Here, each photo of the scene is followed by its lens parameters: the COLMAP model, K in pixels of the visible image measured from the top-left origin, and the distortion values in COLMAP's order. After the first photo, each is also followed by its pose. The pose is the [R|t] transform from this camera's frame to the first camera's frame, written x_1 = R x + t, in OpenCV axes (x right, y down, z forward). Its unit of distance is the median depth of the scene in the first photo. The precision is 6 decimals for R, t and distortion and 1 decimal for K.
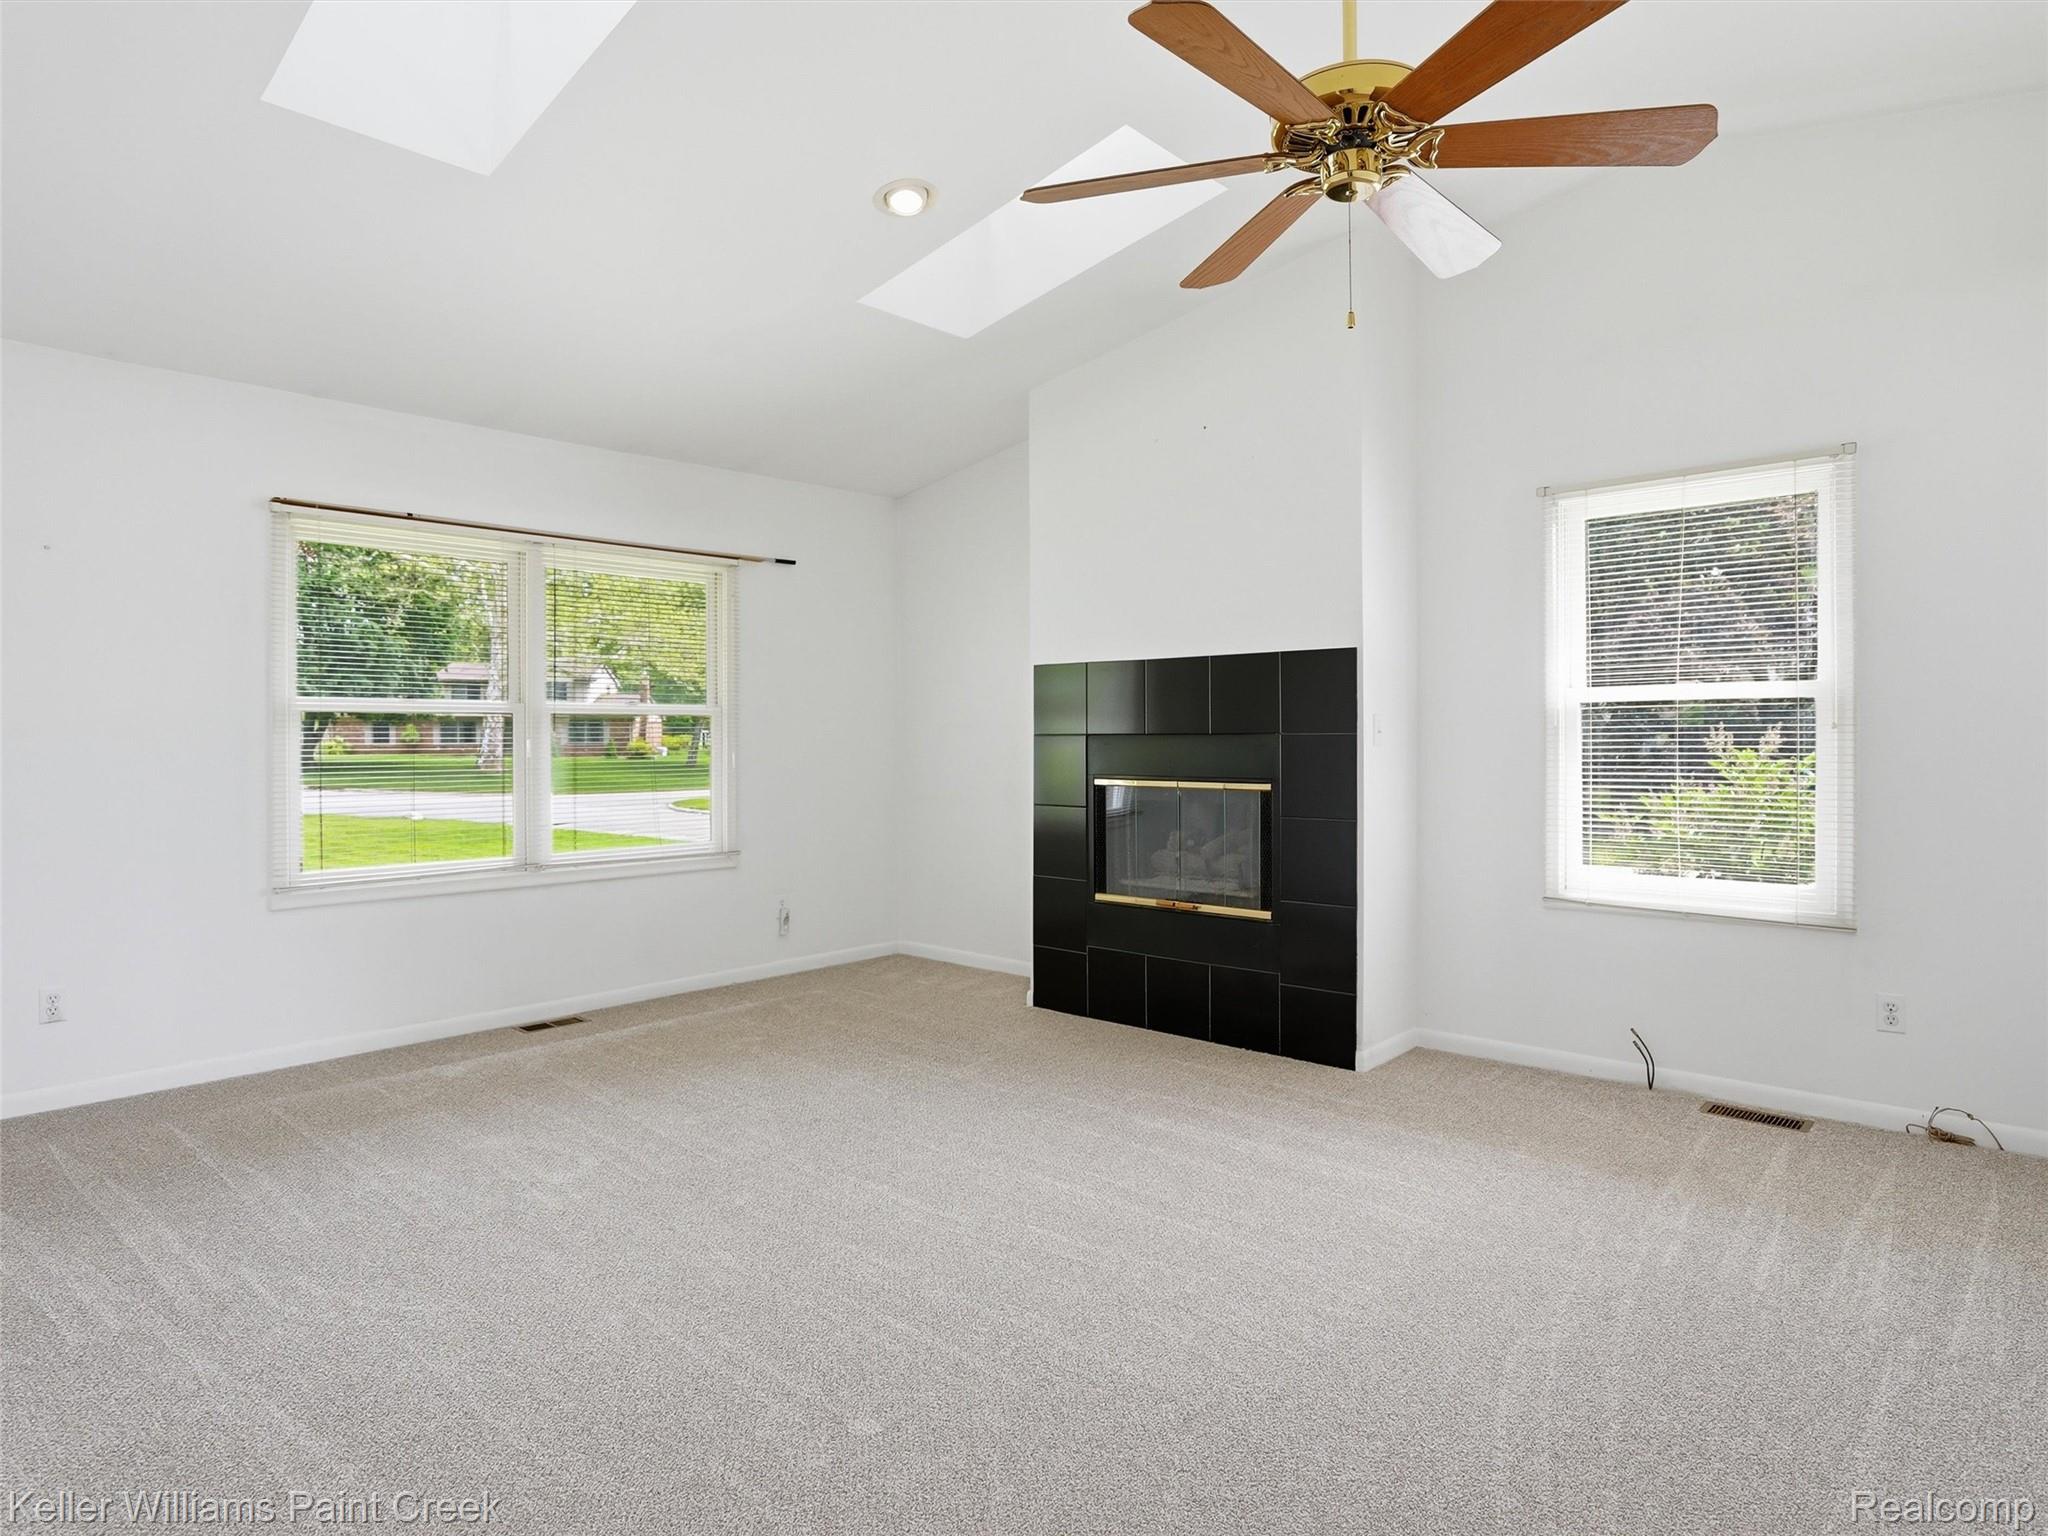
lens RADIAL K [[1129.8, 0, 1022.5], [0, 1129.8, 724.2], [0, 0, 1]] dist [-0.000144, -0.000002]
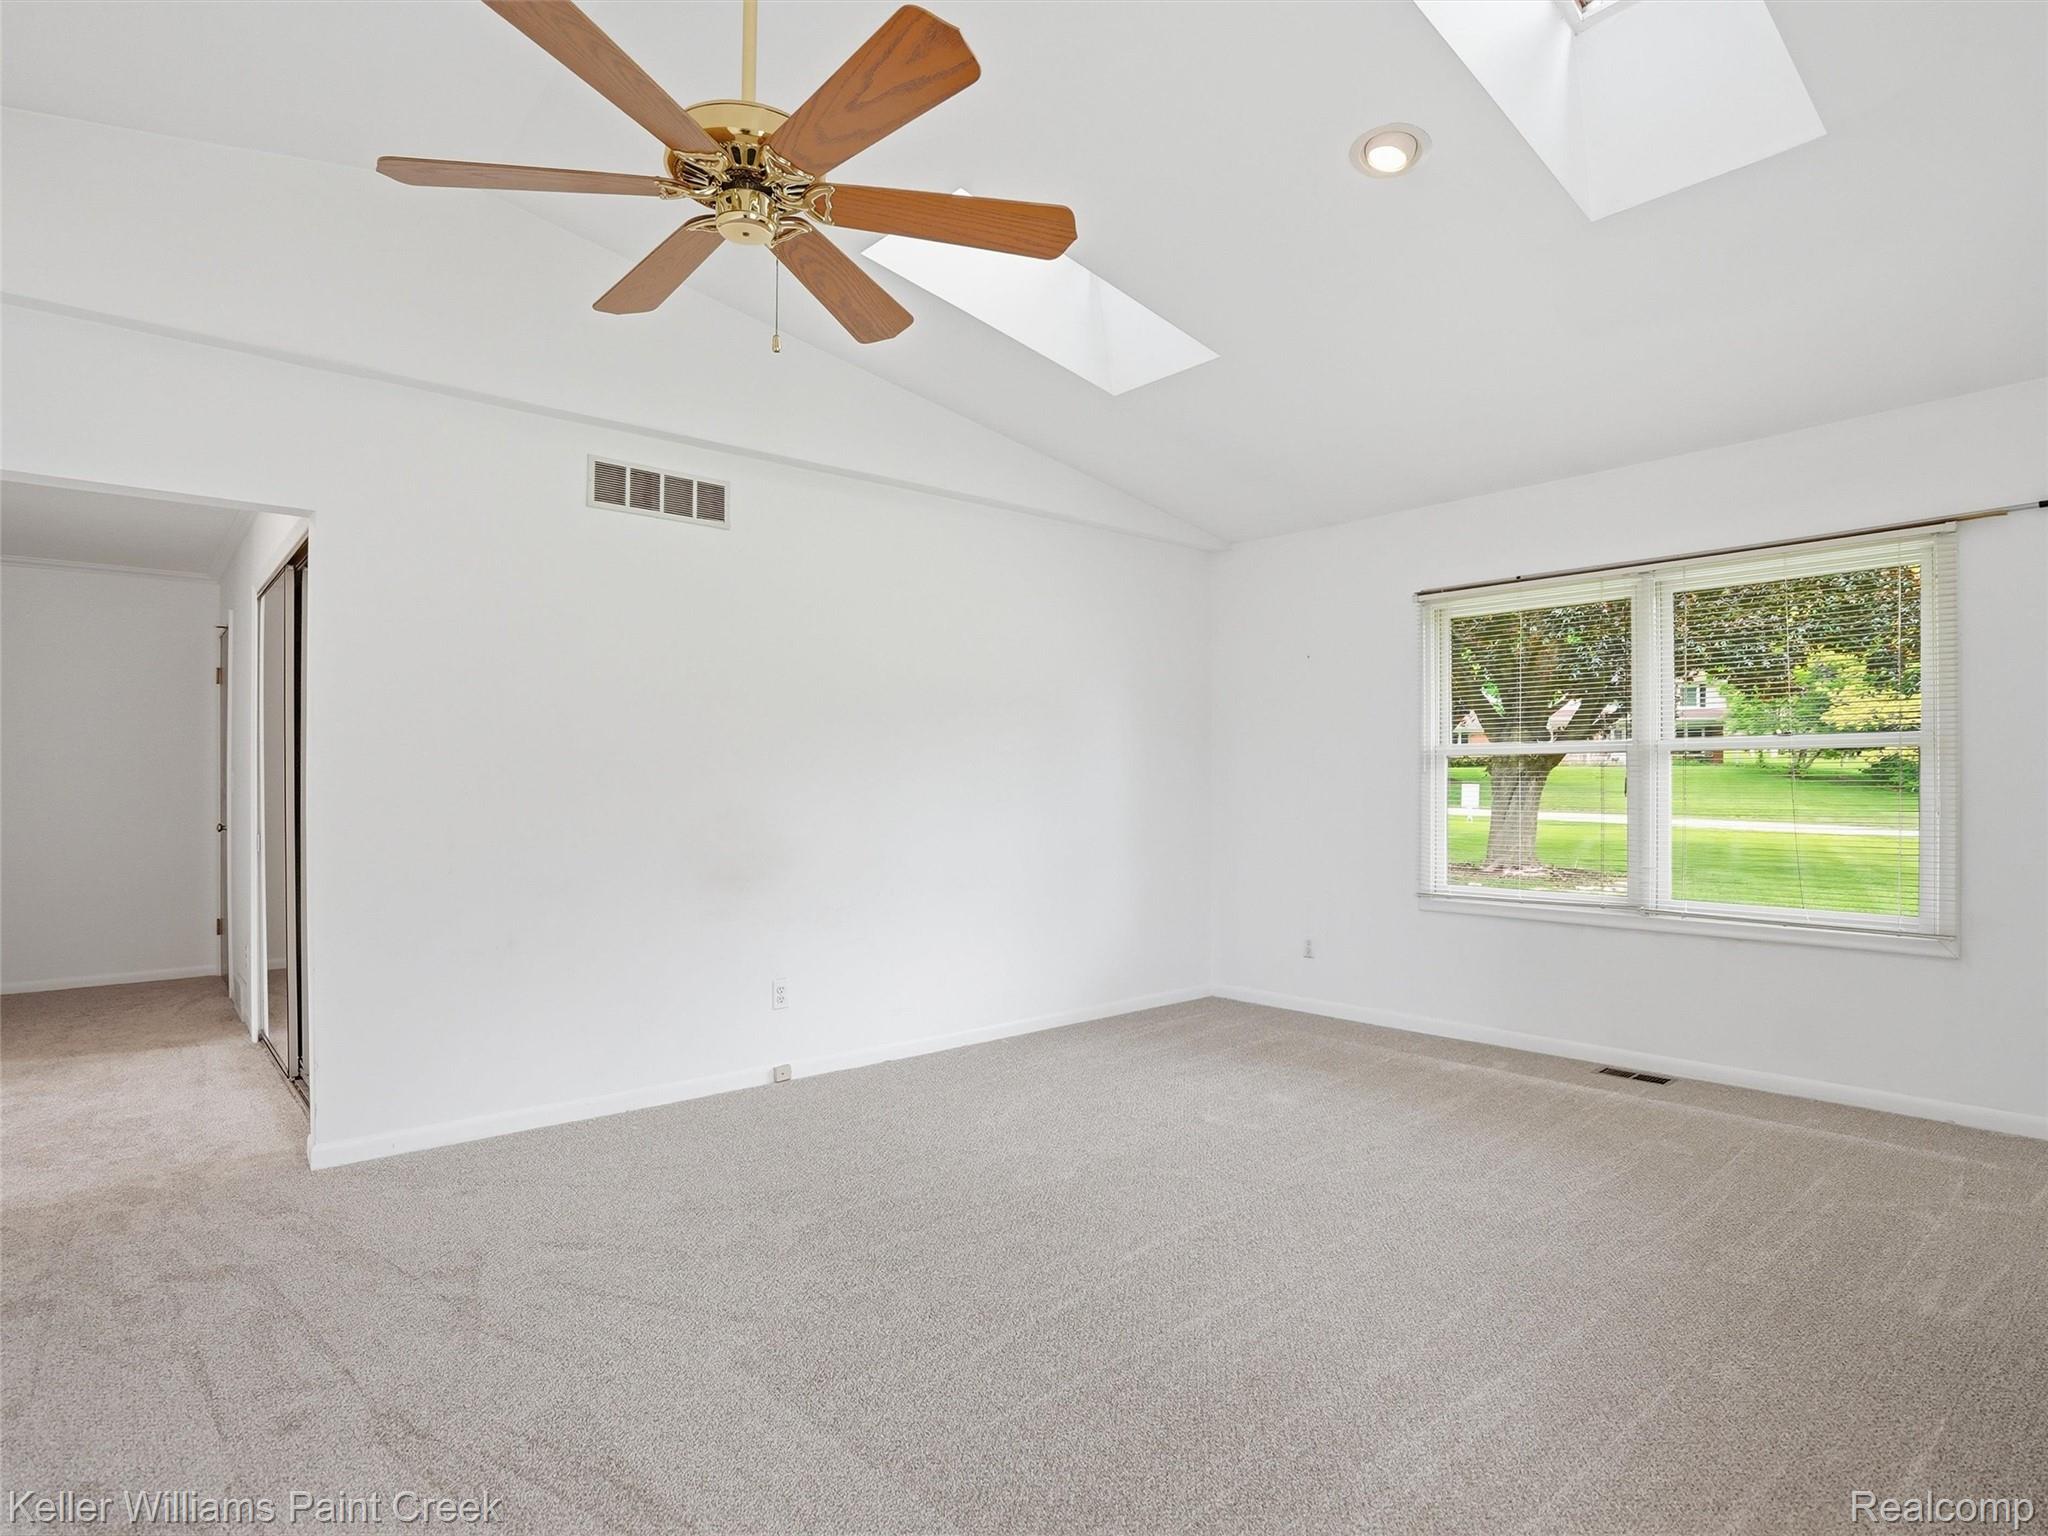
lens RADIAL K [[1099.6, 0, 1024.0], [0, 1099.6, 768.0], [0, 0, 1]] dist [-0.000124, 0.000542]
pose [[-0.049848, -0.005645, -0.998741, 0.592105], [0.018581, 0.999806, -0.006578, 0.001584], [0.998584, -0.018886, -0.049734, 0.583695]]
